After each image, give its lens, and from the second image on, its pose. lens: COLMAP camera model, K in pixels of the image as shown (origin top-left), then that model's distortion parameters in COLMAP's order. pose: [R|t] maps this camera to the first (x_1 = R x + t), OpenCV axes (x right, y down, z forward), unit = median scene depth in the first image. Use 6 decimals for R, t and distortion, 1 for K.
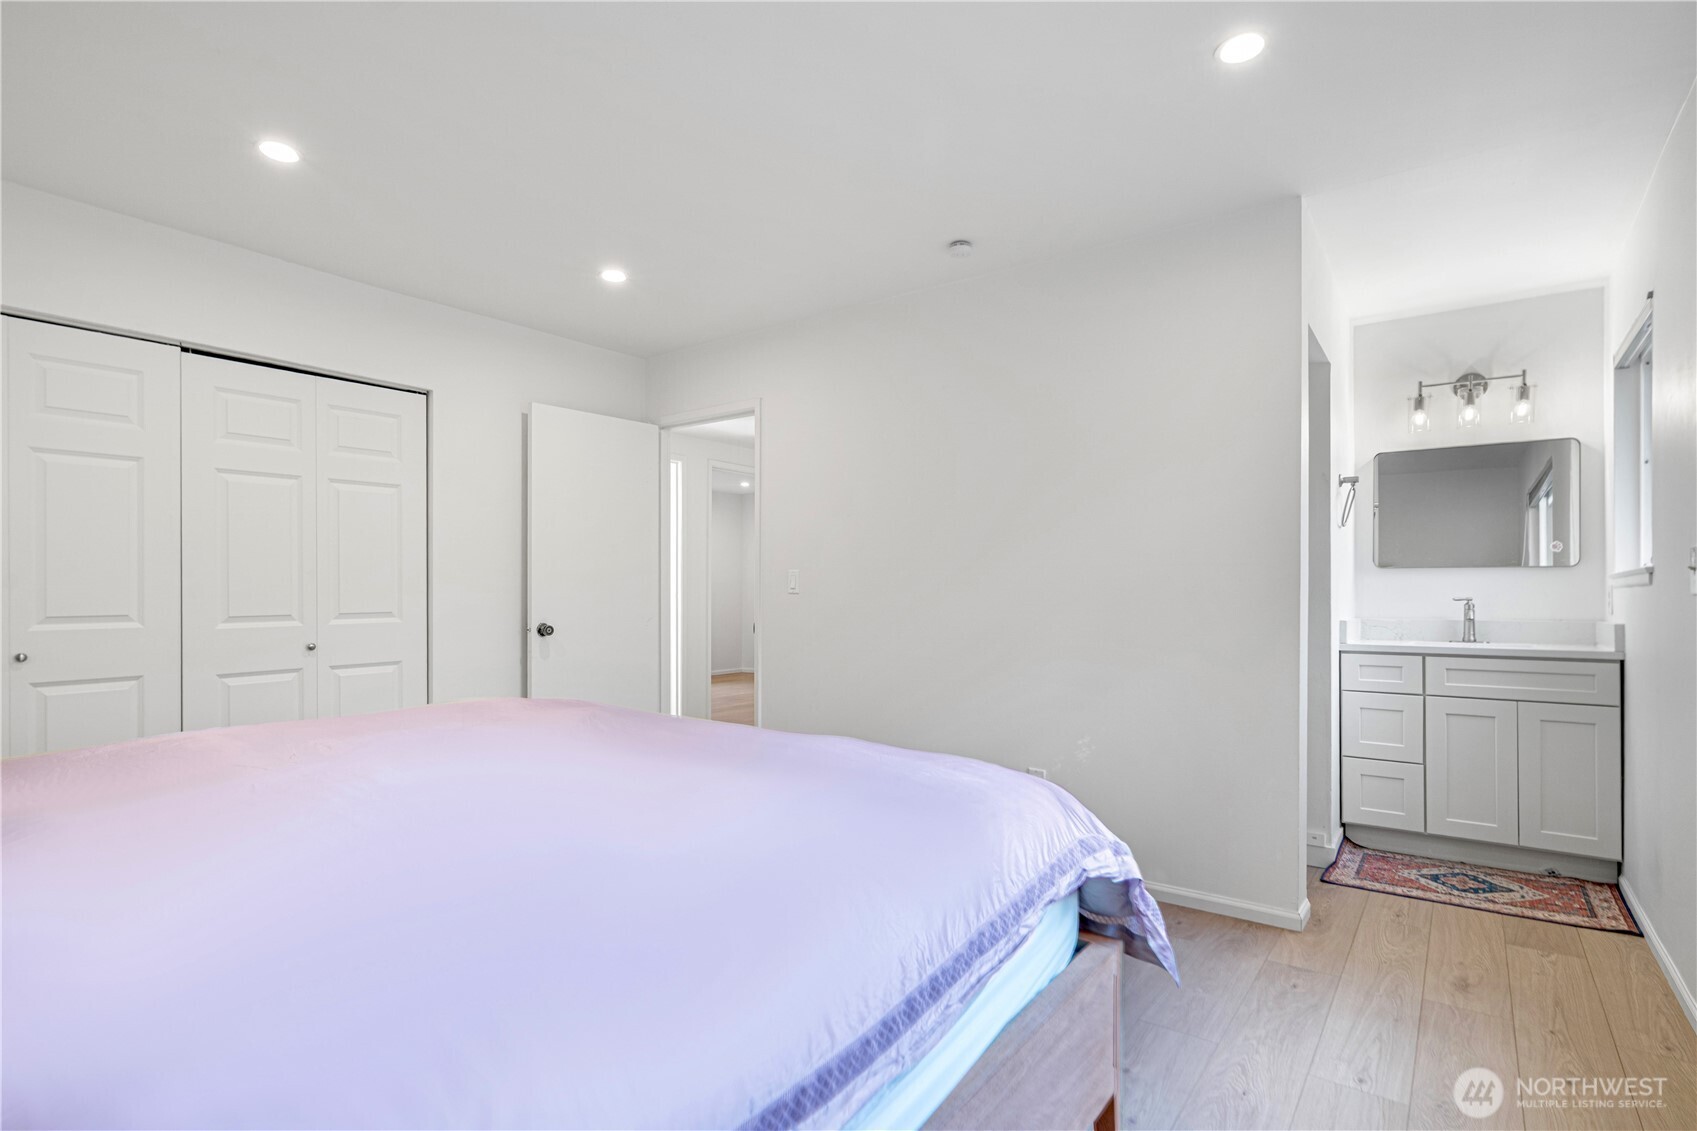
lens RADIAL K [[819.1, 0, 876.7], [0, 819.1, 574.6], [0, 0, 1]] dist [0.002769, 0.000895]
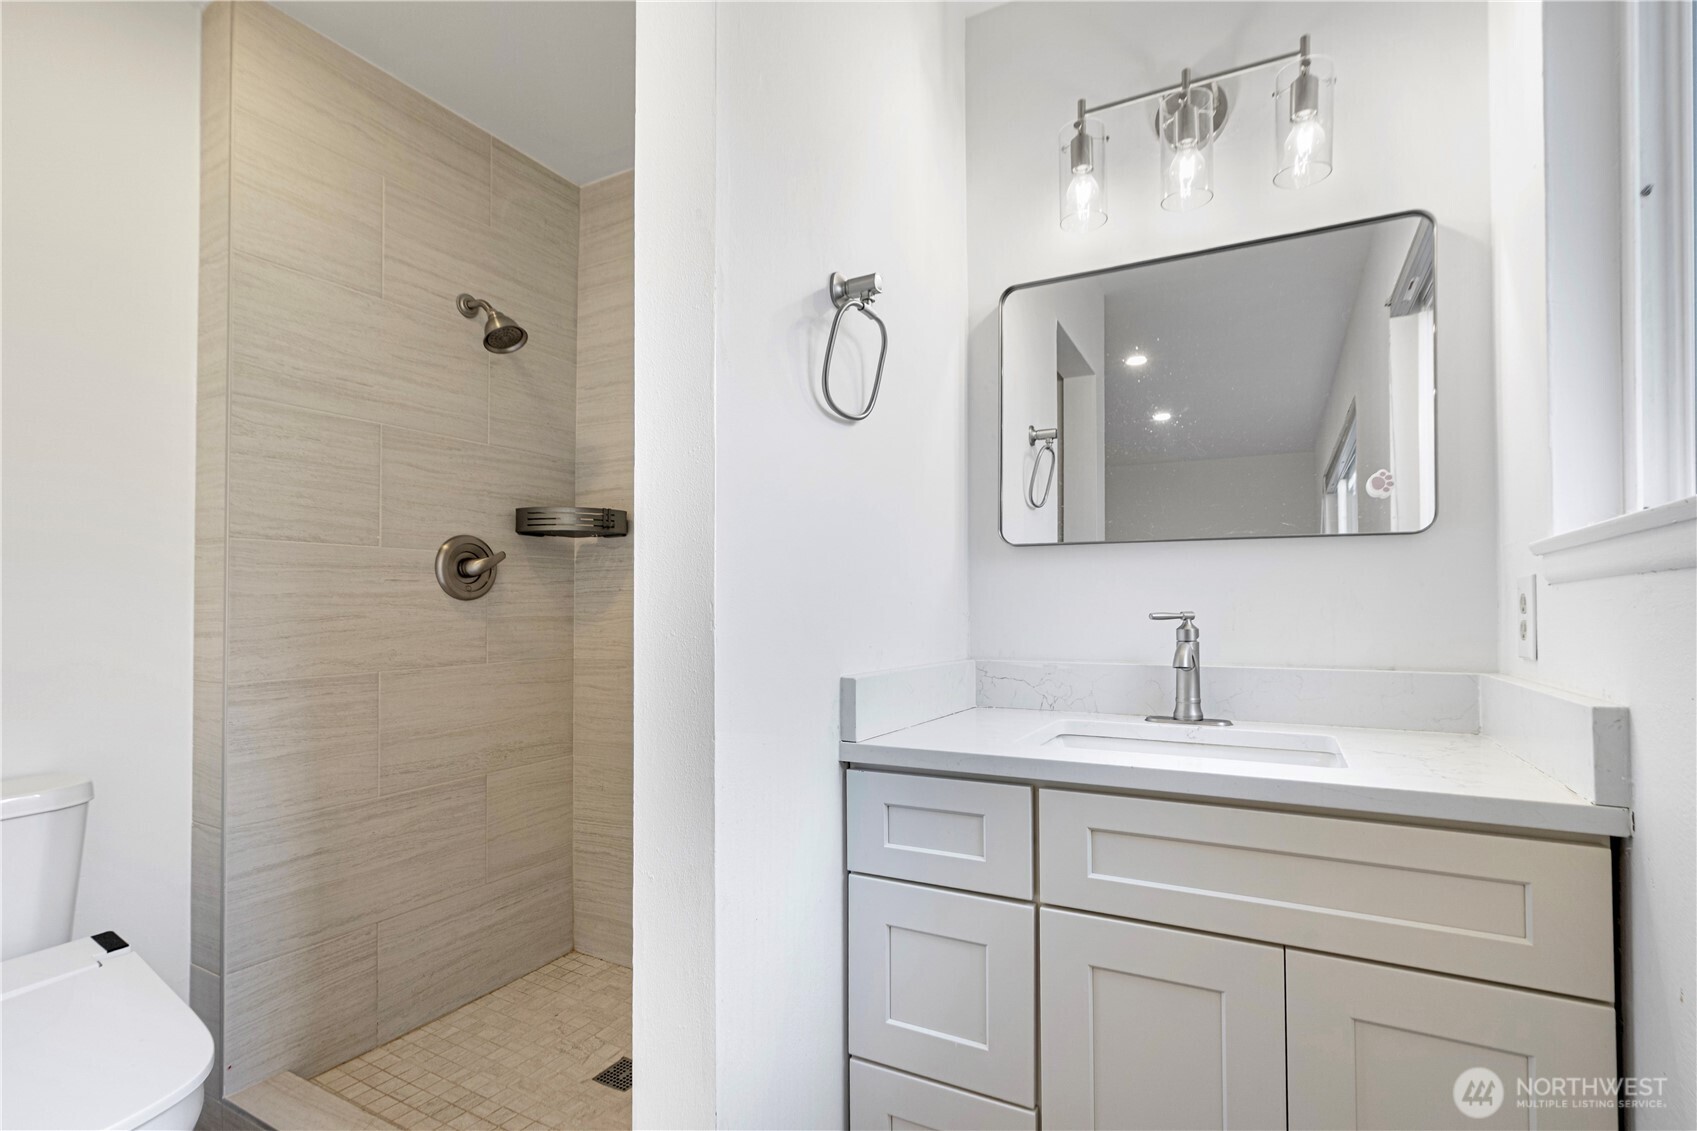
lens RADIAL K [[789.3, 0, 843.4], [0, 789.3, 582.5], [0, 0, 1]] dist [-0.003168, -0.000518]
pose [[0.992771, 0.000376, 0.120023, 0.523071], [0.000727, 0.999958, -0.009146, 0.017103], [-0.120021, 0.009167, 0.992729, 0.652963]]
